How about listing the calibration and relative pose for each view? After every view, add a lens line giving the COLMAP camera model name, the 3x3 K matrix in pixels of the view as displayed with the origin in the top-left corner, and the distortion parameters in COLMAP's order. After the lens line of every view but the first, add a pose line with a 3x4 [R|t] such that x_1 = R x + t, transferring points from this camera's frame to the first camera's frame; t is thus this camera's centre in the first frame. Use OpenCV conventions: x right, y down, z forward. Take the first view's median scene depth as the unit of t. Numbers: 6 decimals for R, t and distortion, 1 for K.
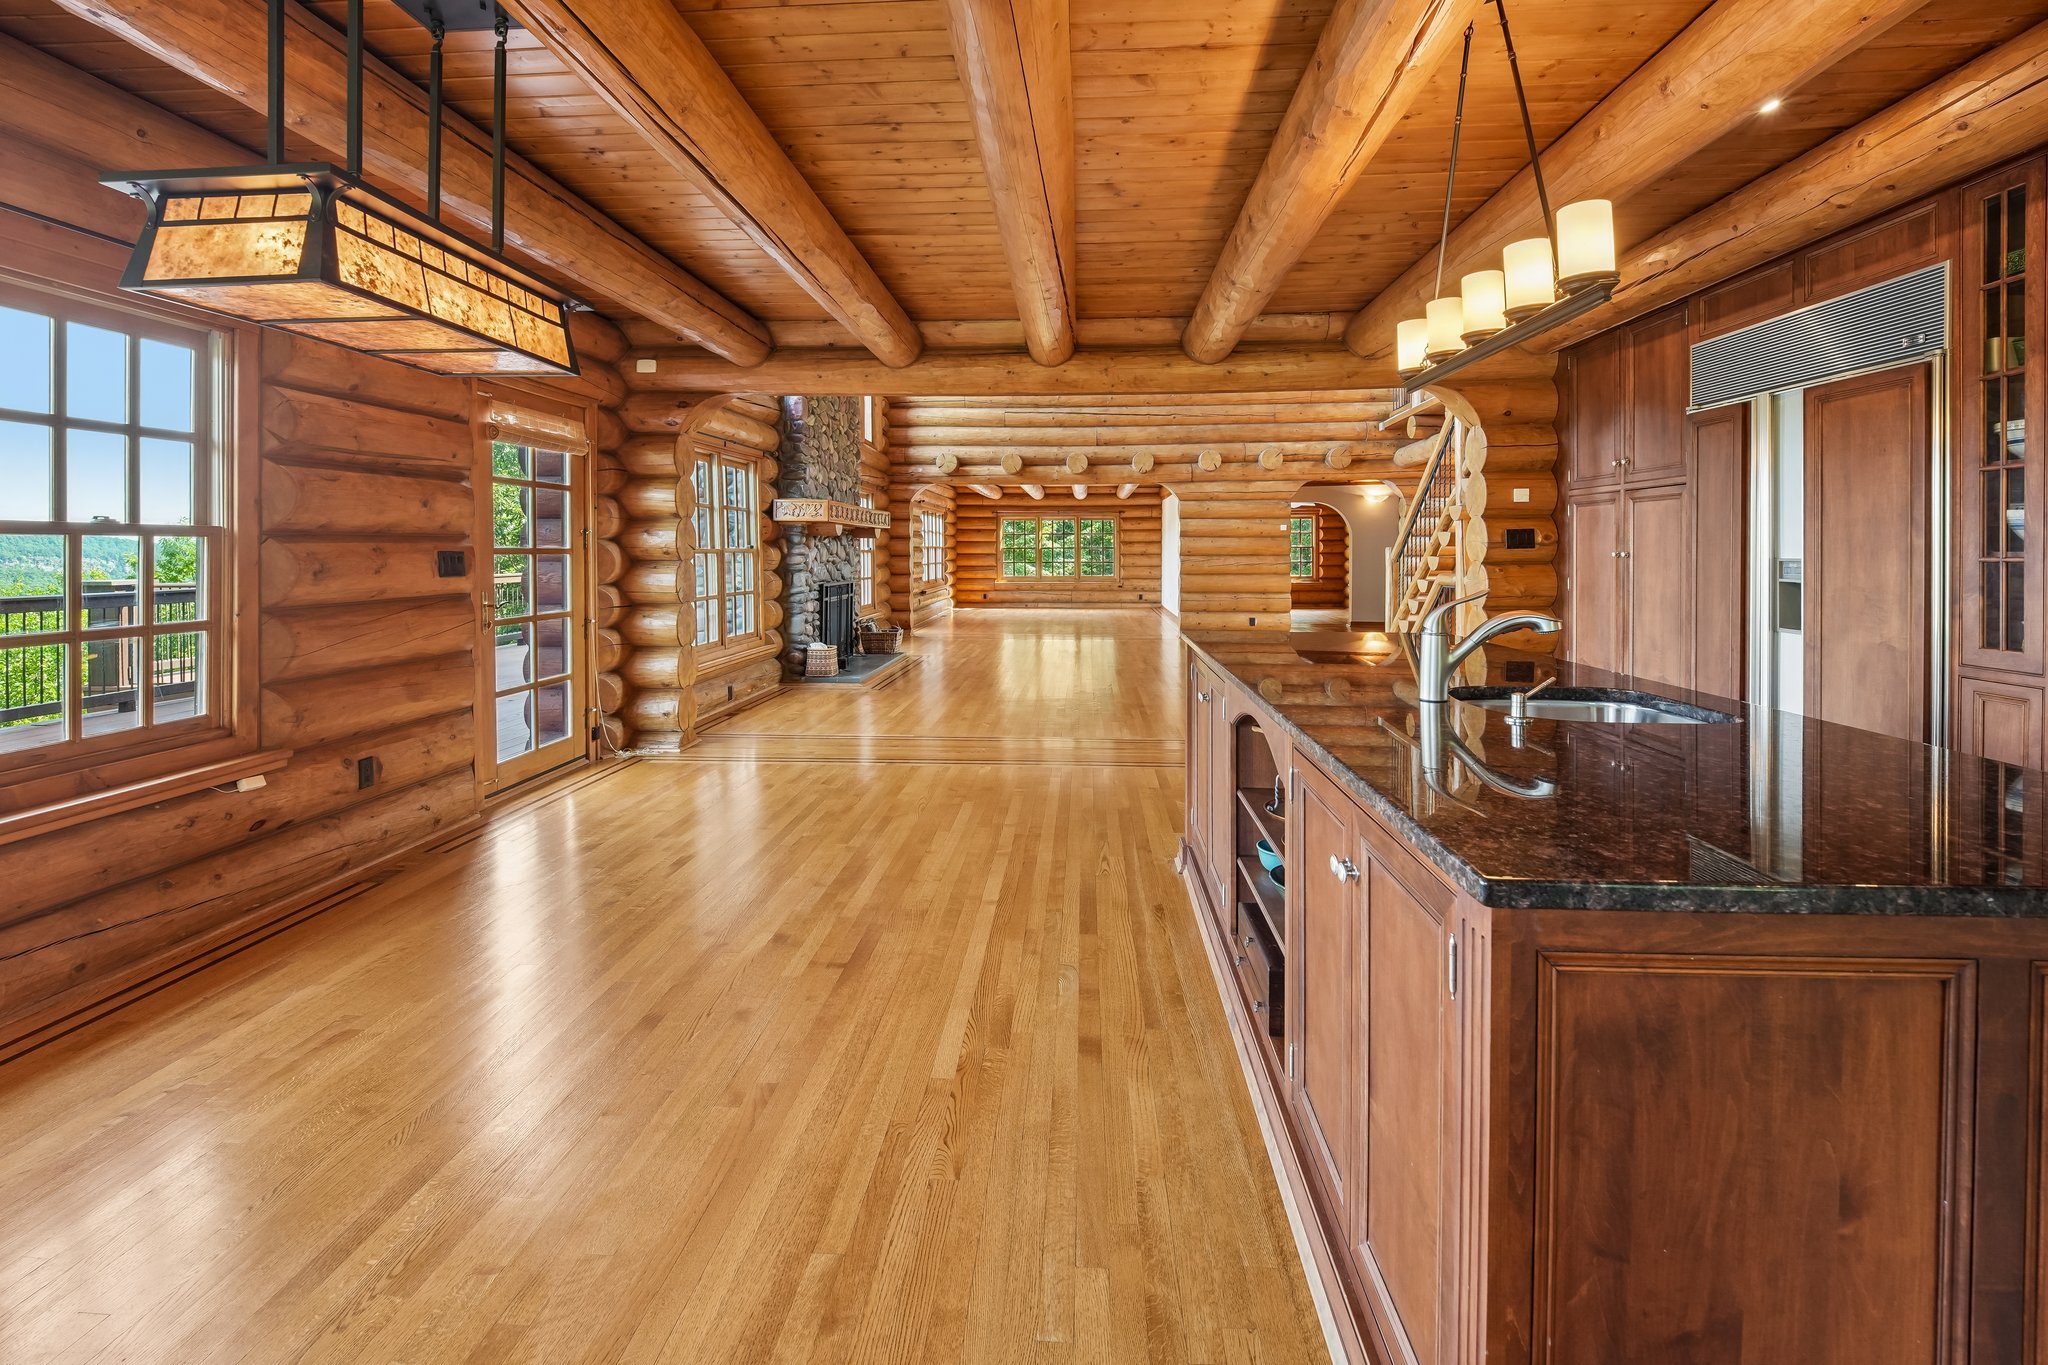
lens RADIAL K [[906.9, 0, 1024.0], [0, 906.9, 682.5], [0, 0, 1]] dist [-0.000465, -0.000149]
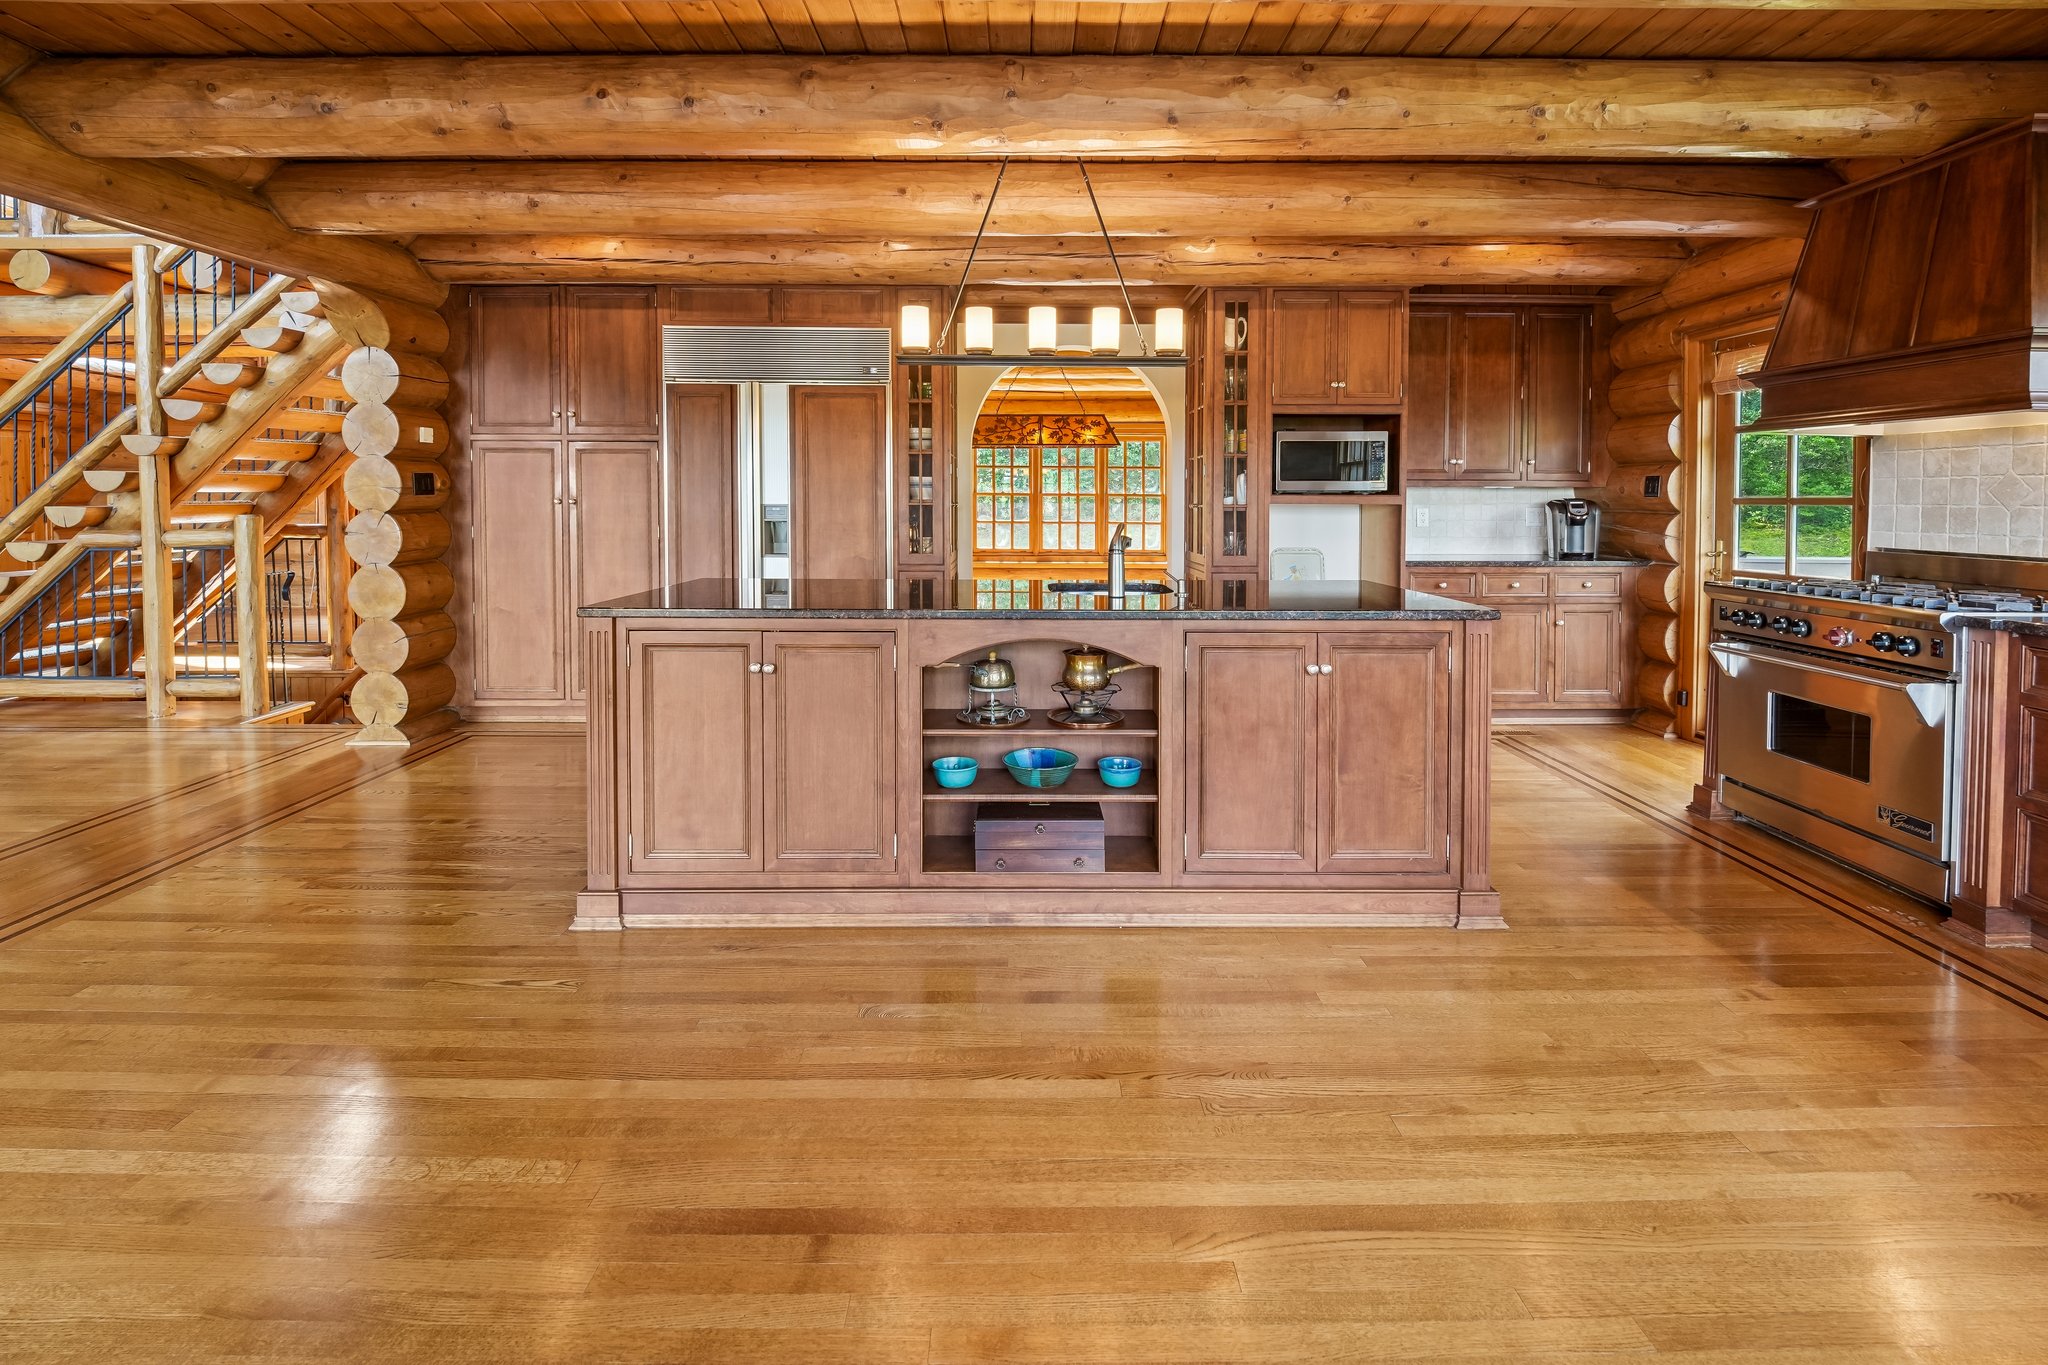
lens RADIAL K [[853.0, 0, 1024.0], [0, 853.0, 682.5], [0, 0, 1]] dist [-0.001656, -0.000669]
pose [[-0.071042, -0.217382, 0.973498, -0.631951], [0.137666, 0.964487, 0.225416, -0.130546], [-0.987928, 0.150031, -0.038593, 0.803358]]
